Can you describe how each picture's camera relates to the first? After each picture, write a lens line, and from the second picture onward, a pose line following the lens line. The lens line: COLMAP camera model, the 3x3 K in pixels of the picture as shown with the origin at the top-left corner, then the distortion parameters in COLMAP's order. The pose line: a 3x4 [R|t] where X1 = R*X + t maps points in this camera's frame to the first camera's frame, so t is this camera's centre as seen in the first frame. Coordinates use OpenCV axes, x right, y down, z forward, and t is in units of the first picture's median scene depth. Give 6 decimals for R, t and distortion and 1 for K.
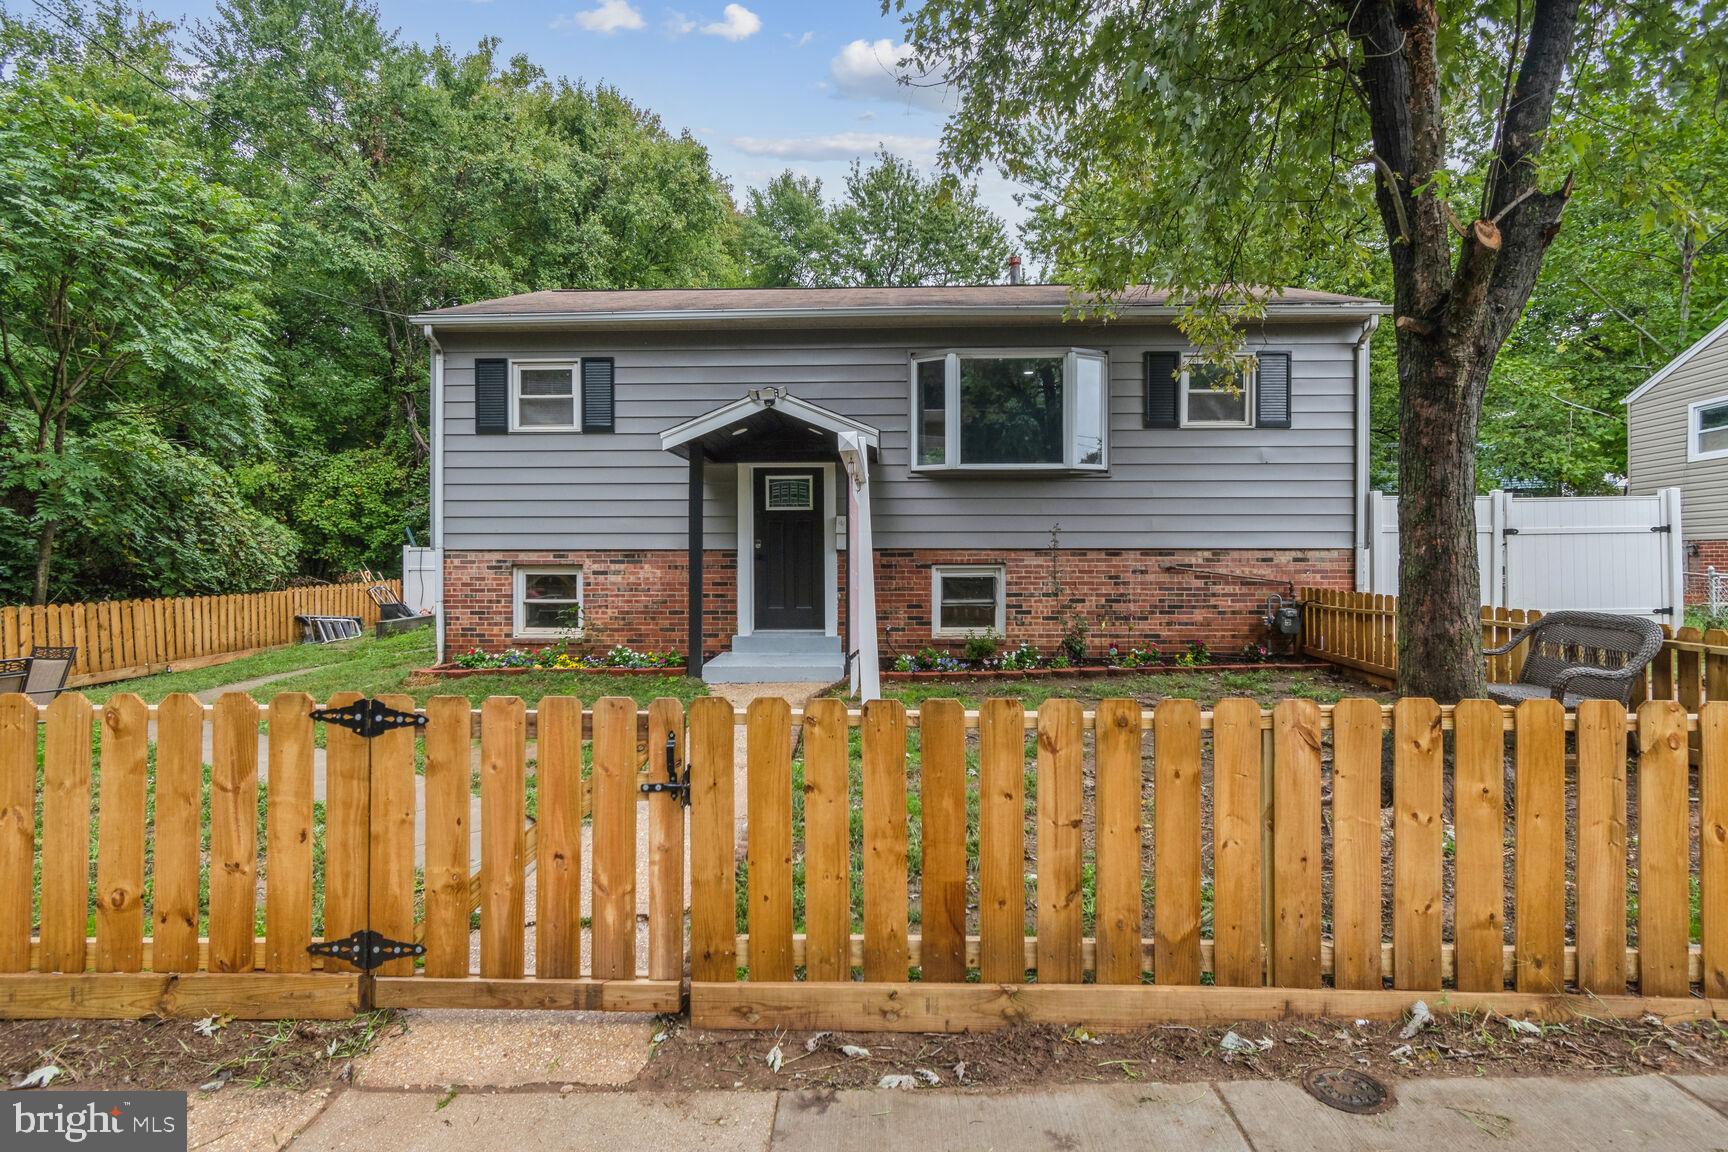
lens RADIAL K [[904.0, 0, 870.6], [0, 904.0, 571.8], [0, 0, 1]] dist [0.003618, 0.000380]
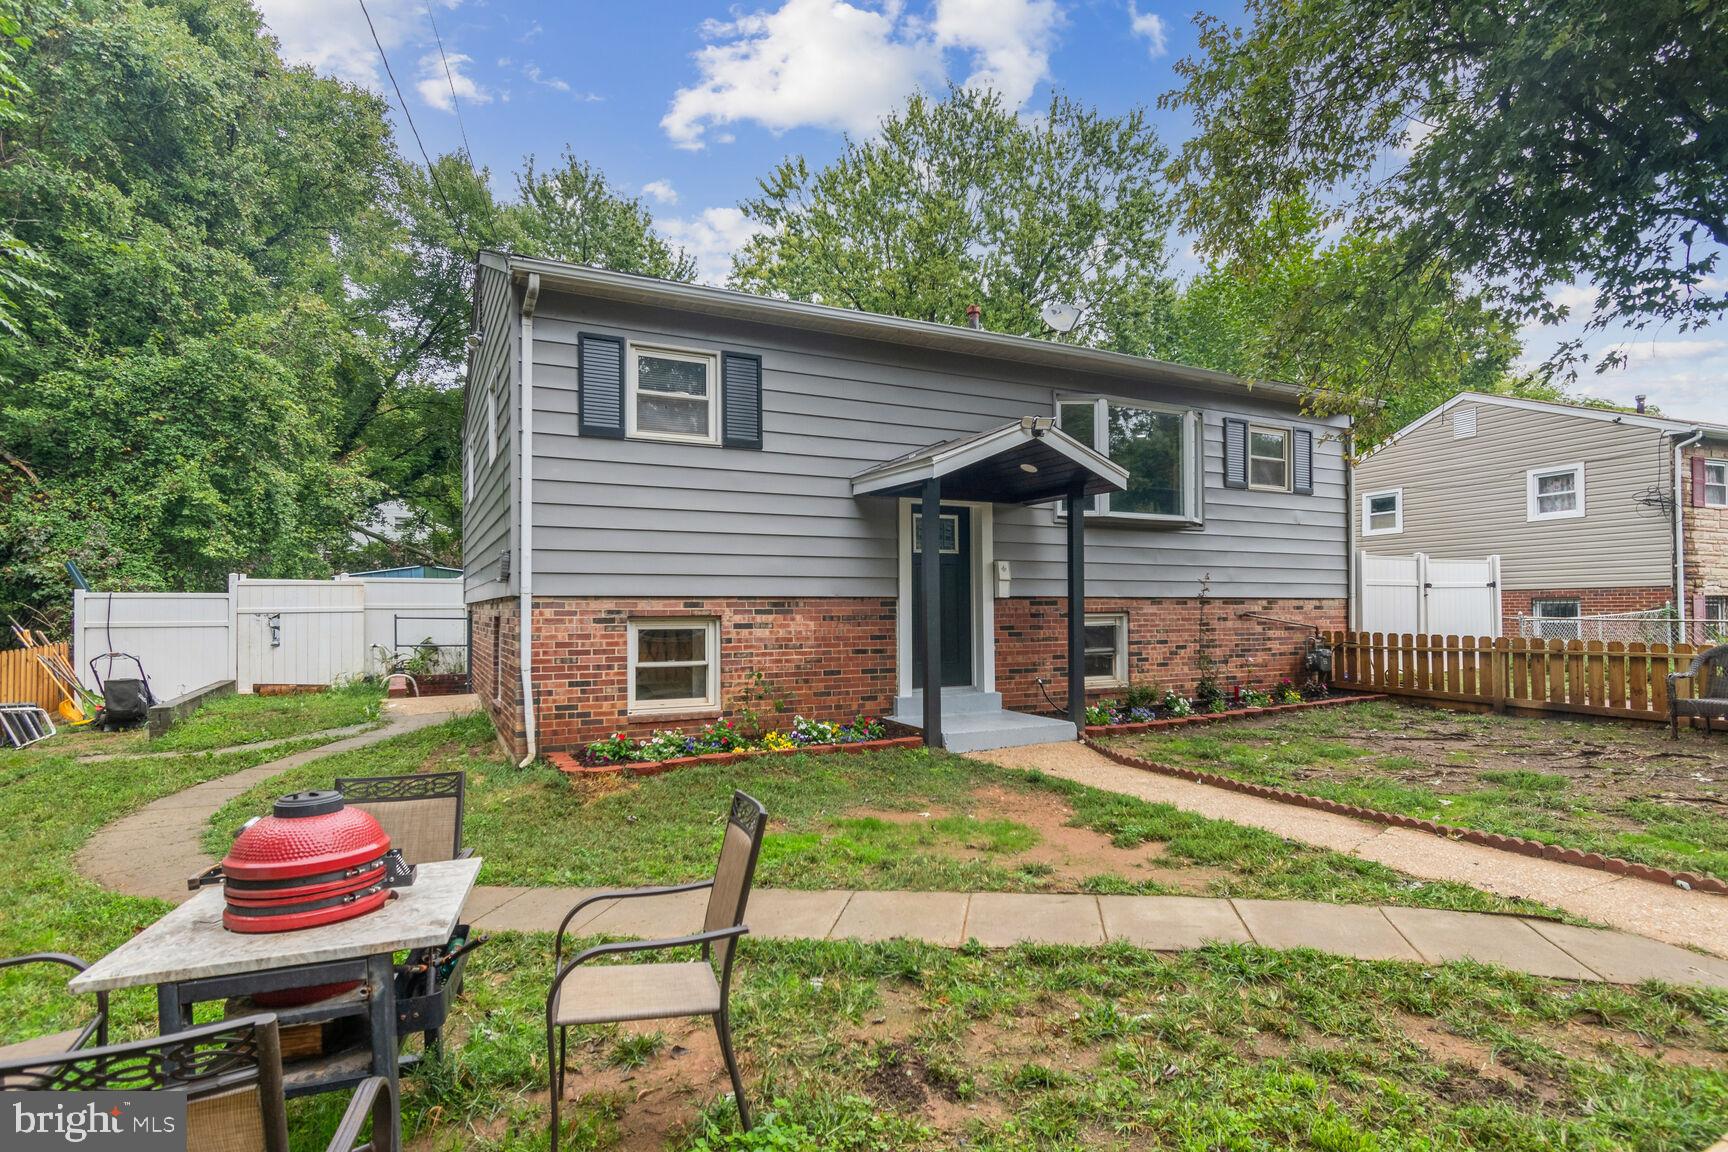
lens RADIAL K [[904.0, 0, 885.0], [0, 904.0, 609.2], [0, 0, 1]] dist [0.003618, 0.000380]
pose [[0.866964, -0.003070, 0.498362, -0.586567], [0.010194, 0.999881, -0.011573, -0.003184], [-0.498267, 0.015114, 0.866892, 0.255854]]
